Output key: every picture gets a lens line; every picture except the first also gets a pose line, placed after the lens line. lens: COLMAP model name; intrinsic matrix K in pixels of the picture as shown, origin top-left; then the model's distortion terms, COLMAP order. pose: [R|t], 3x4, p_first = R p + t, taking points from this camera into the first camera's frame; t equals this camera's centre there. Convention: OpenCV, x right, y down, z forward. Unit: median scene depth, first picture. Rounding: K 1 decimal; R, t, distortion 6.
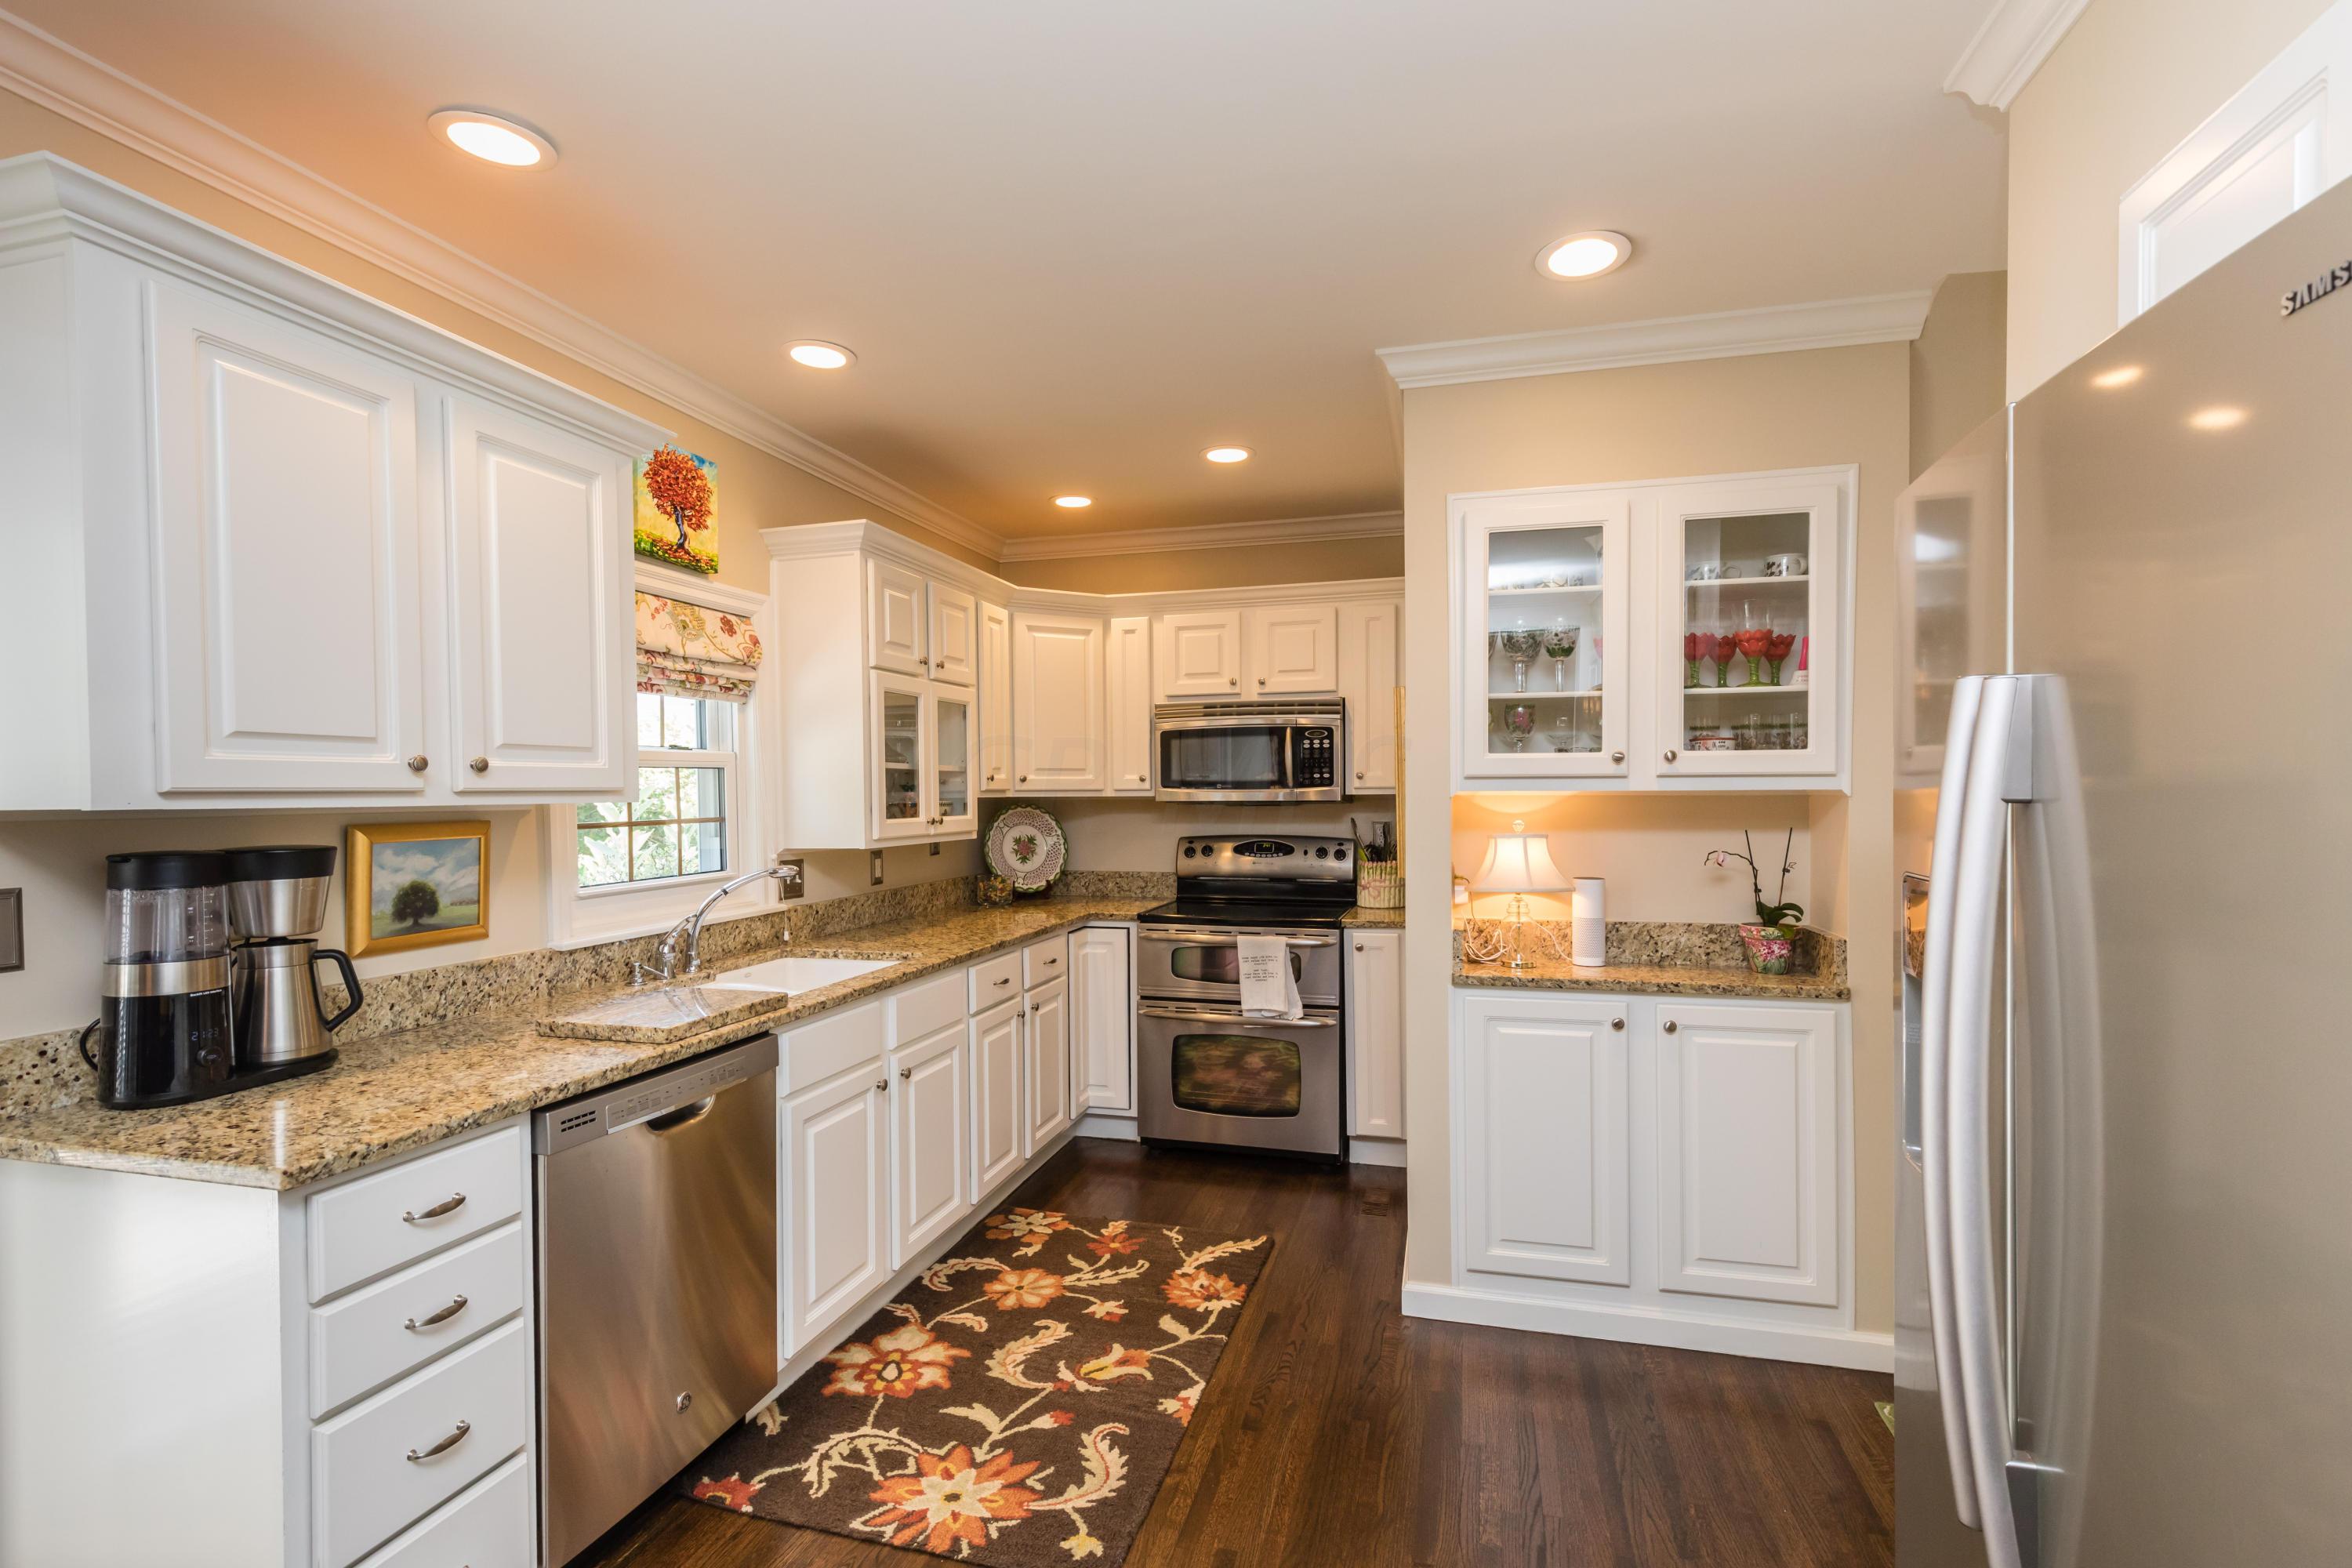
lens RADIAL K [[1100.7, 0, 1168.3], [0, 1100.7, 804.8], [0, 0, 1]] dist [0.008190, -0.003219]
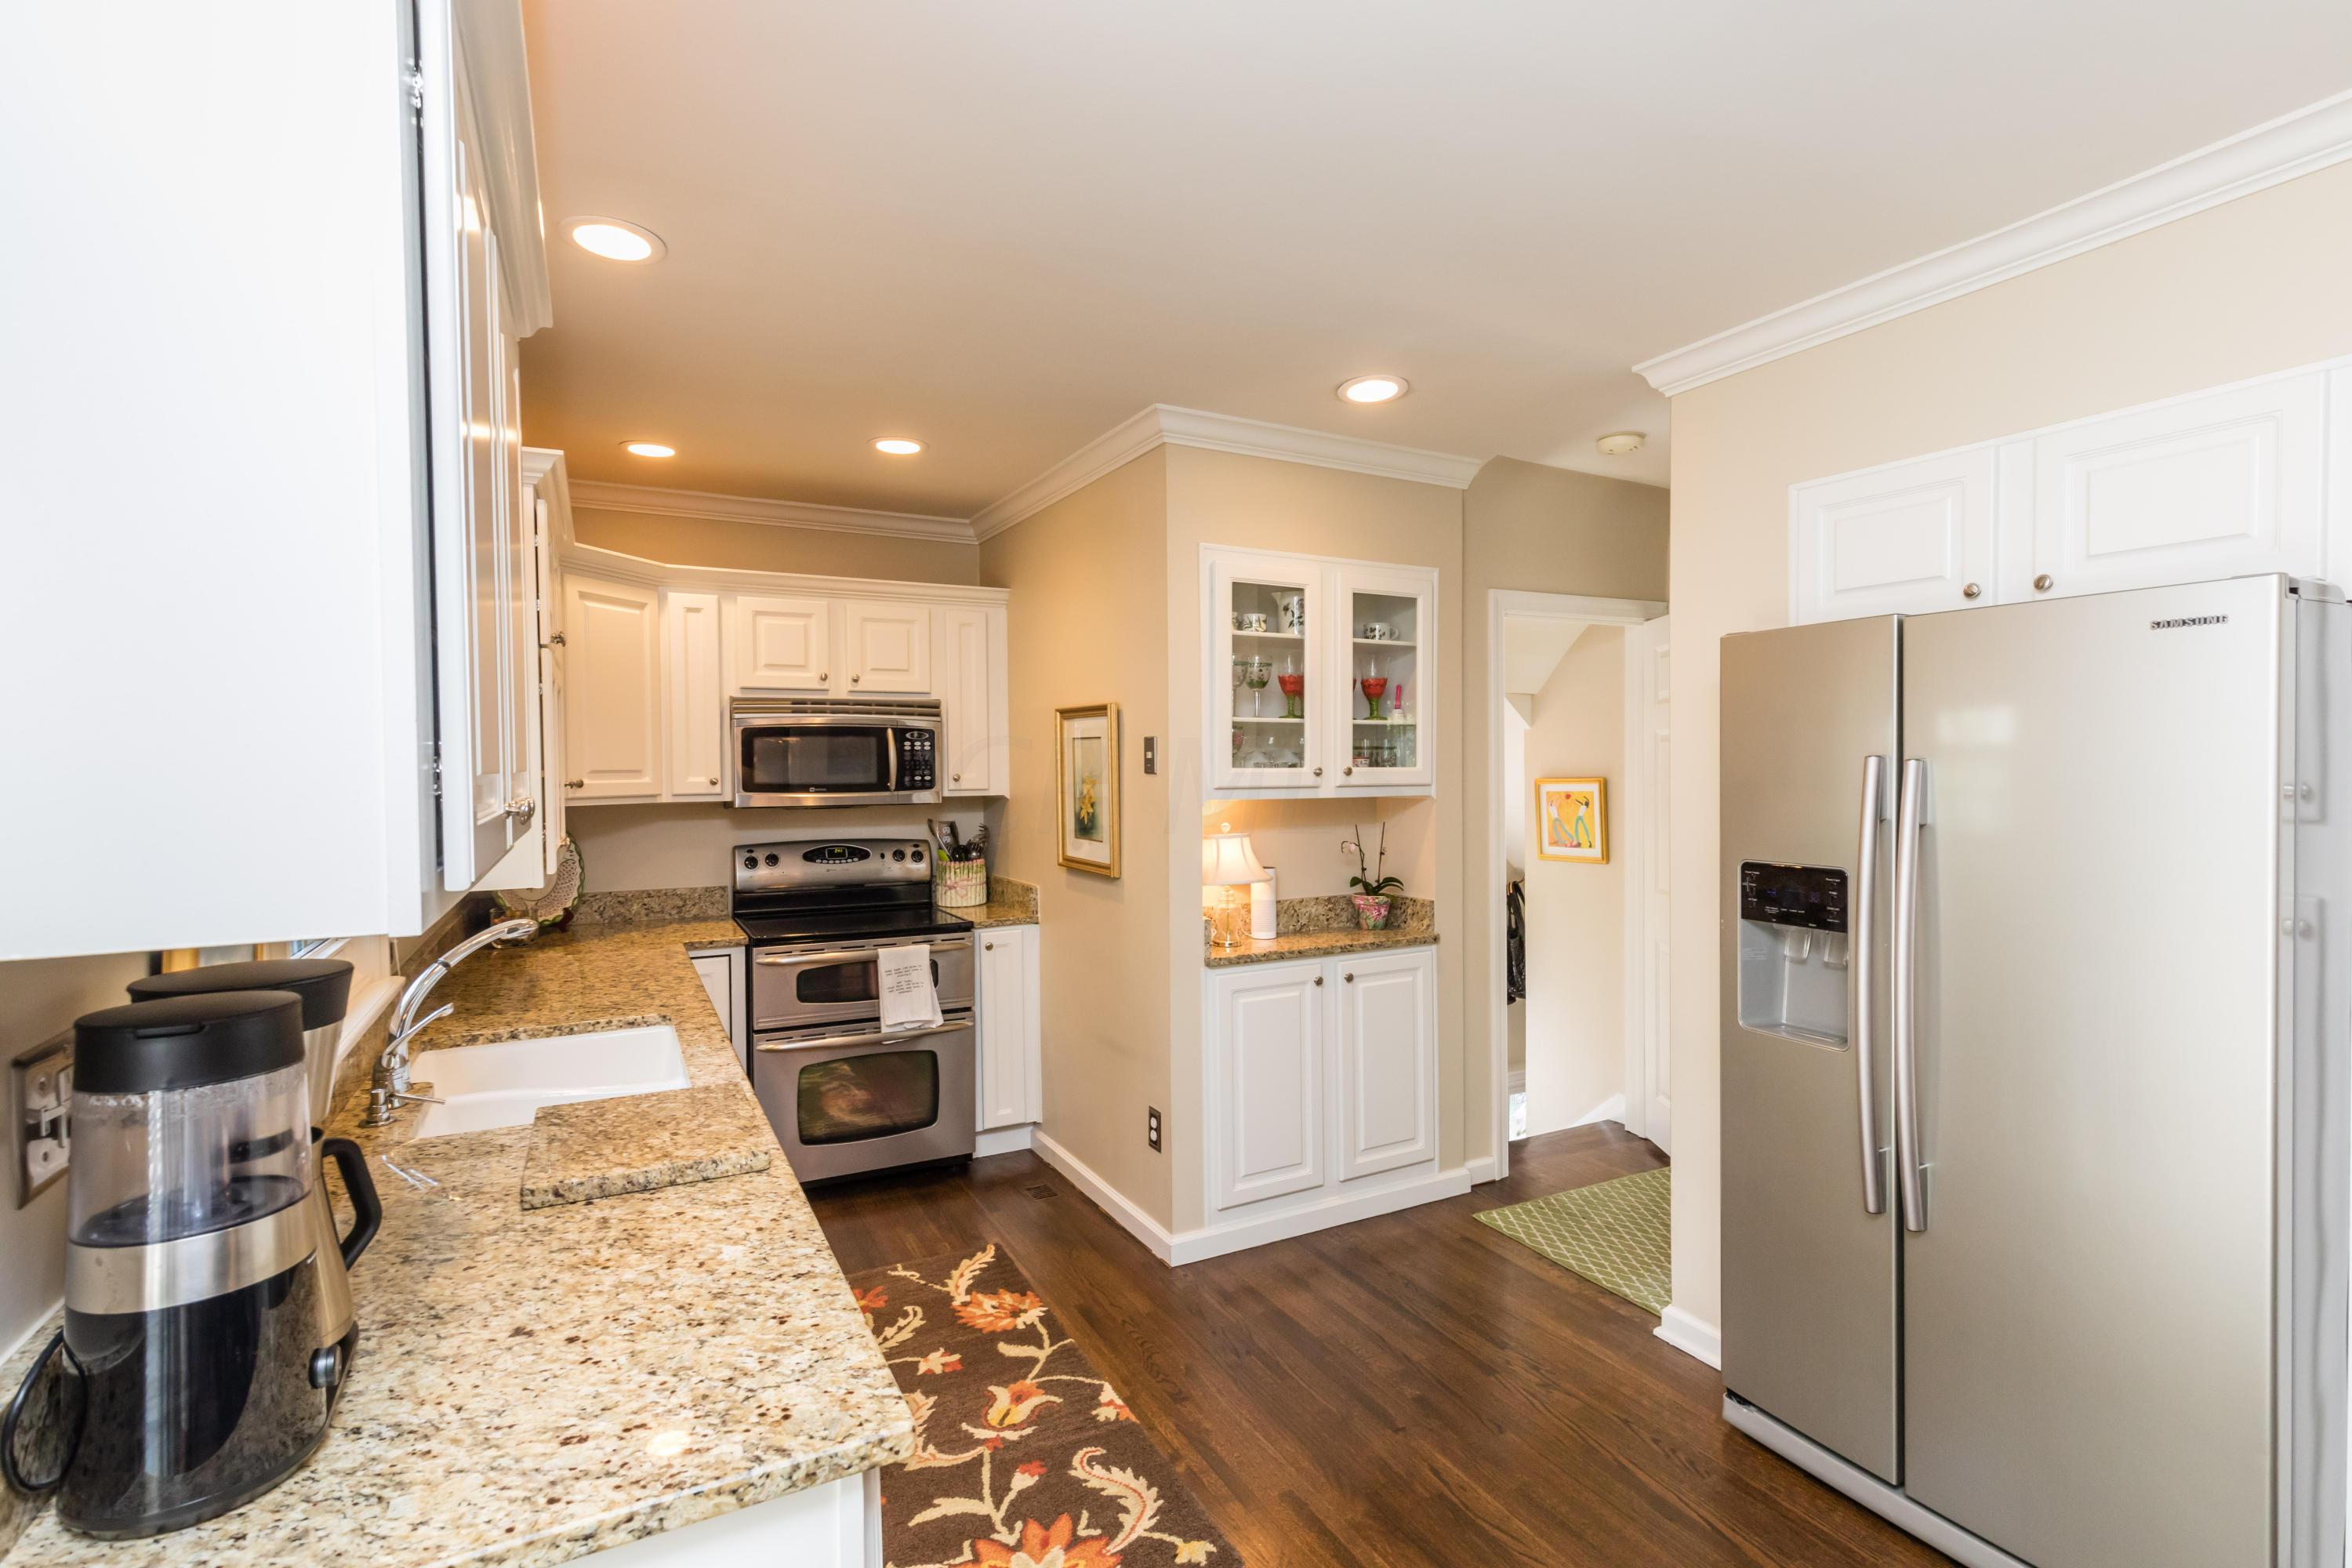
lens RADIAL K [[1100.7, 0, 1166.3], [0, 1100.7, 783.8], [0, 0, 1]] dist [0.008190, -0.003219]
pose [[0.722066, -0.009931, 0.691753, -0.533033], [0.009372, 0.999946, 0.004572, -0.032738], [-0.691761, 0.003182, 0.722120, 0.181810]]
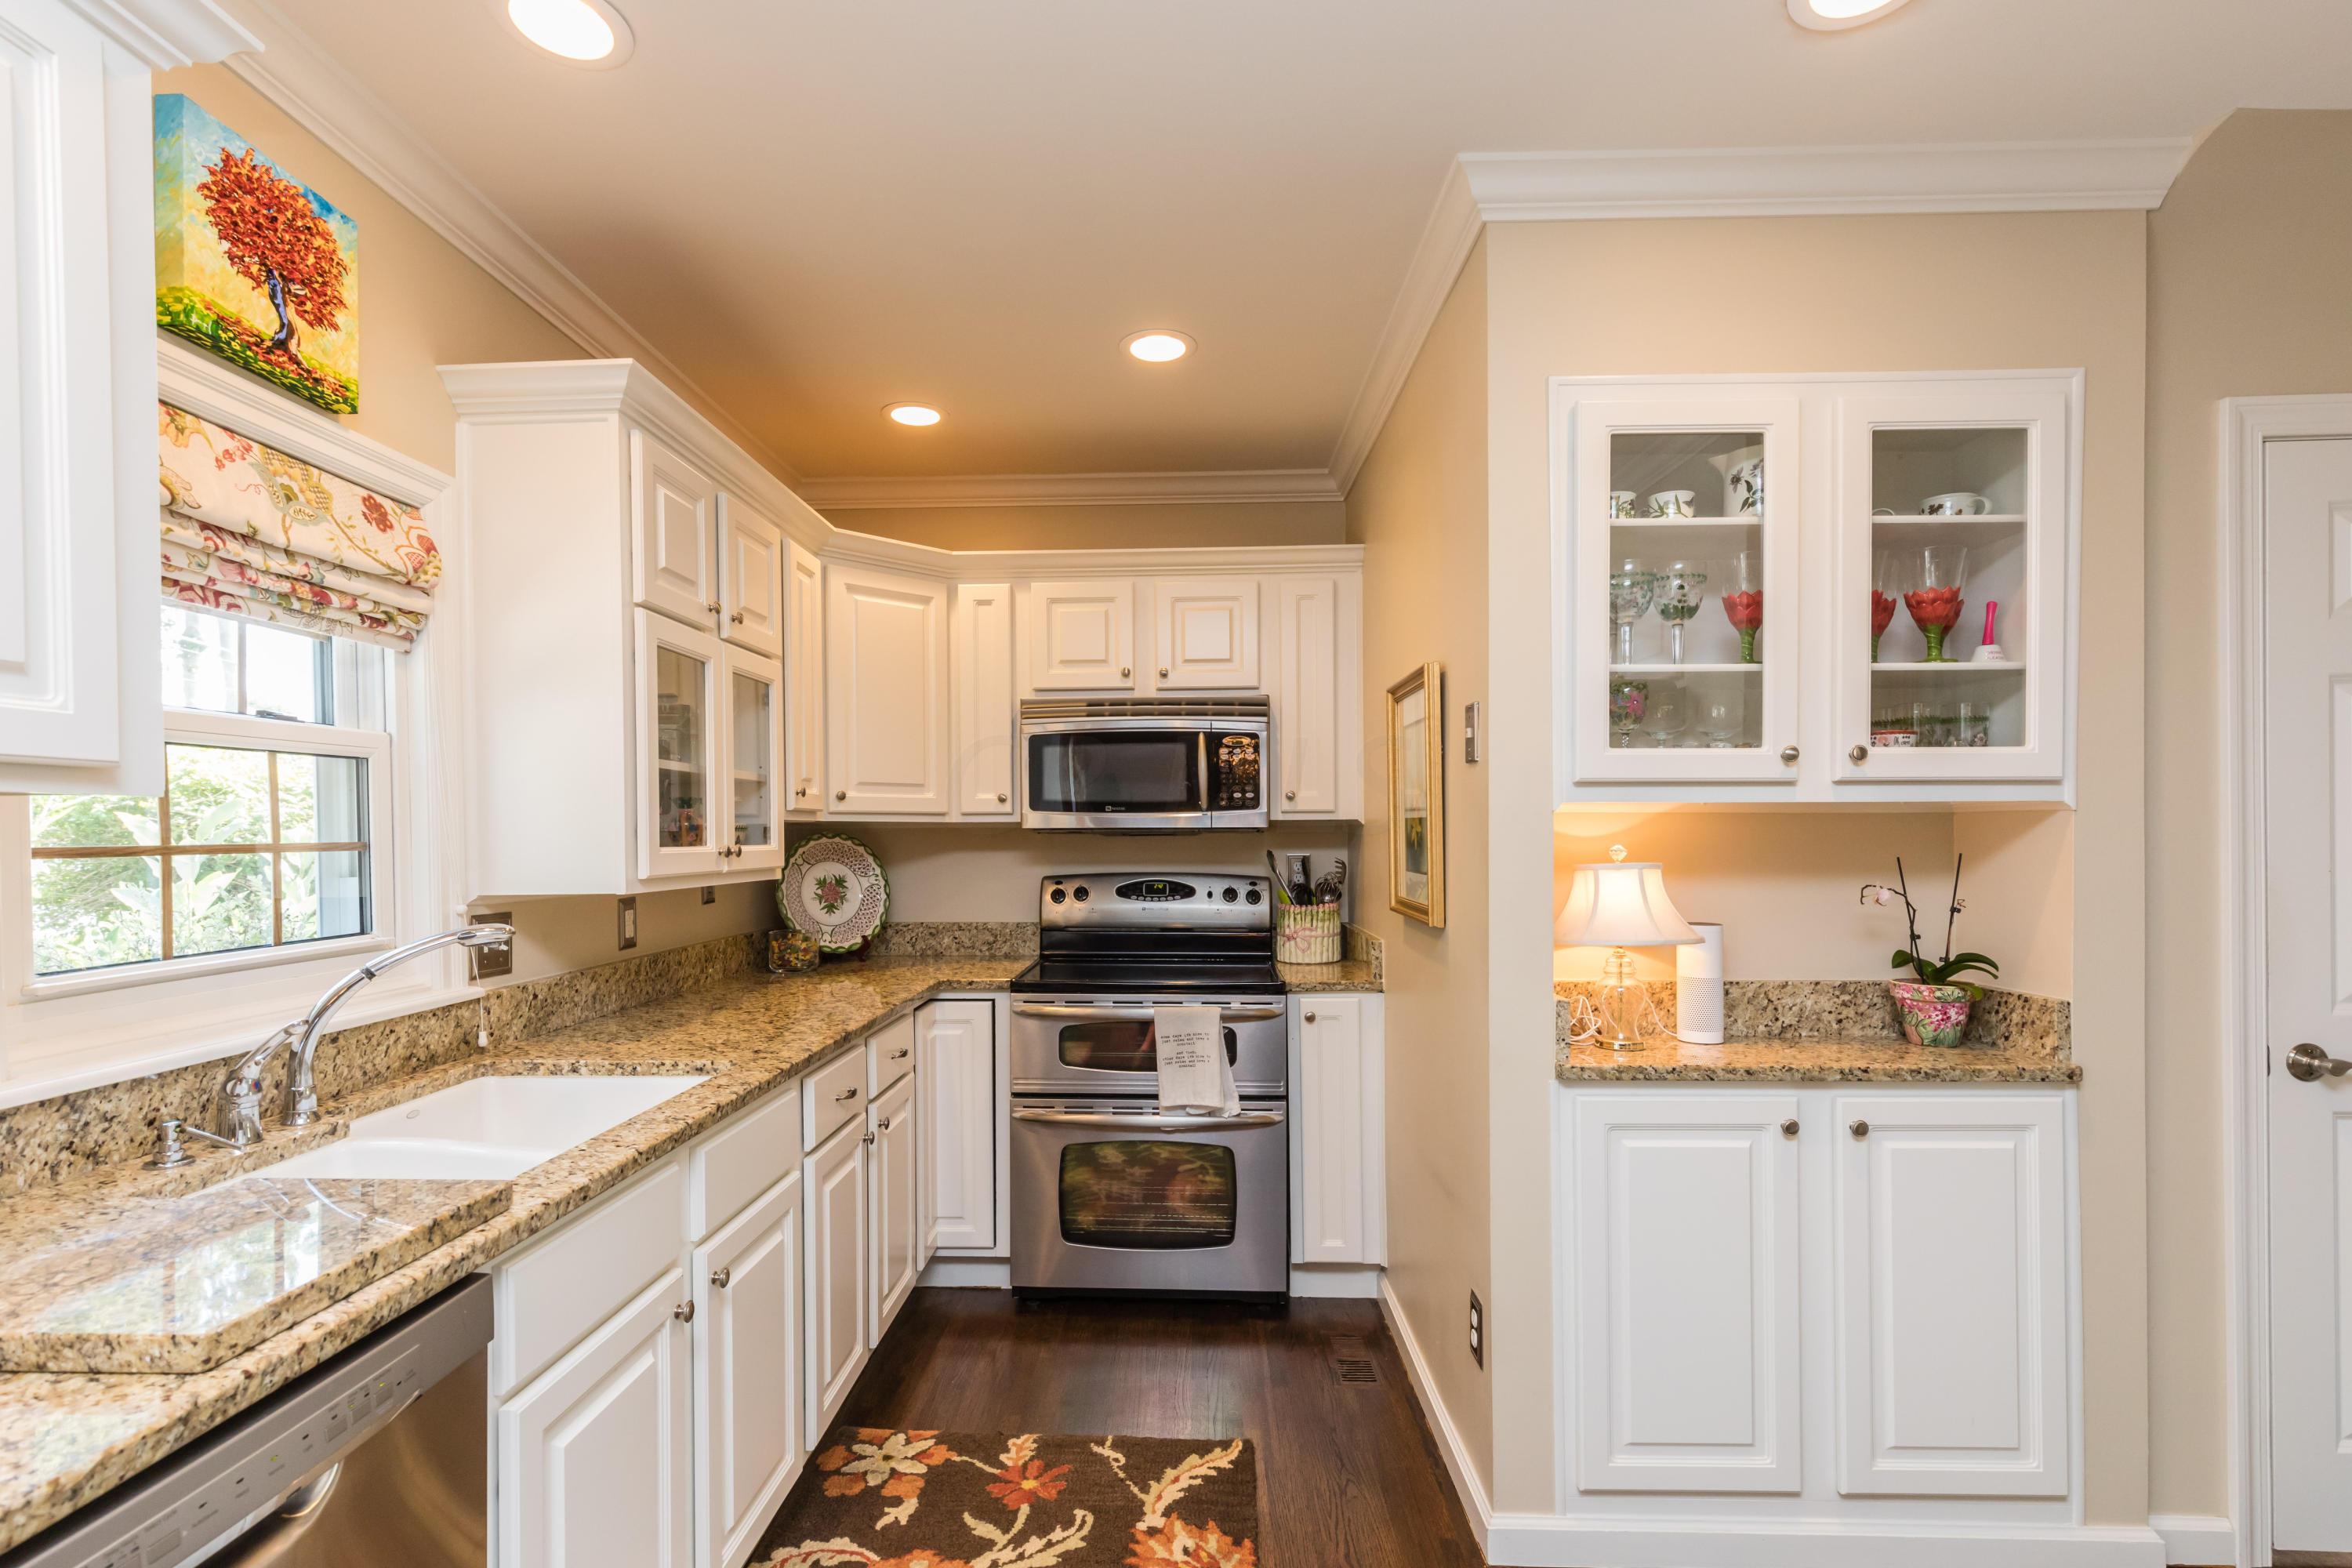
lens RADIAL K [[1100.7, 0, 1150.0], [0, 1100.7, 839.6], [0, 0, 1]] dist [0.008190, -0.003219]
pose [[0.972689, 0.001760, 0.232107, -0.144707], [0.000399, 0.999957, -0.009254, 0.016482], [-0.232113, 0.009094, 0.972646, 0.356884]]
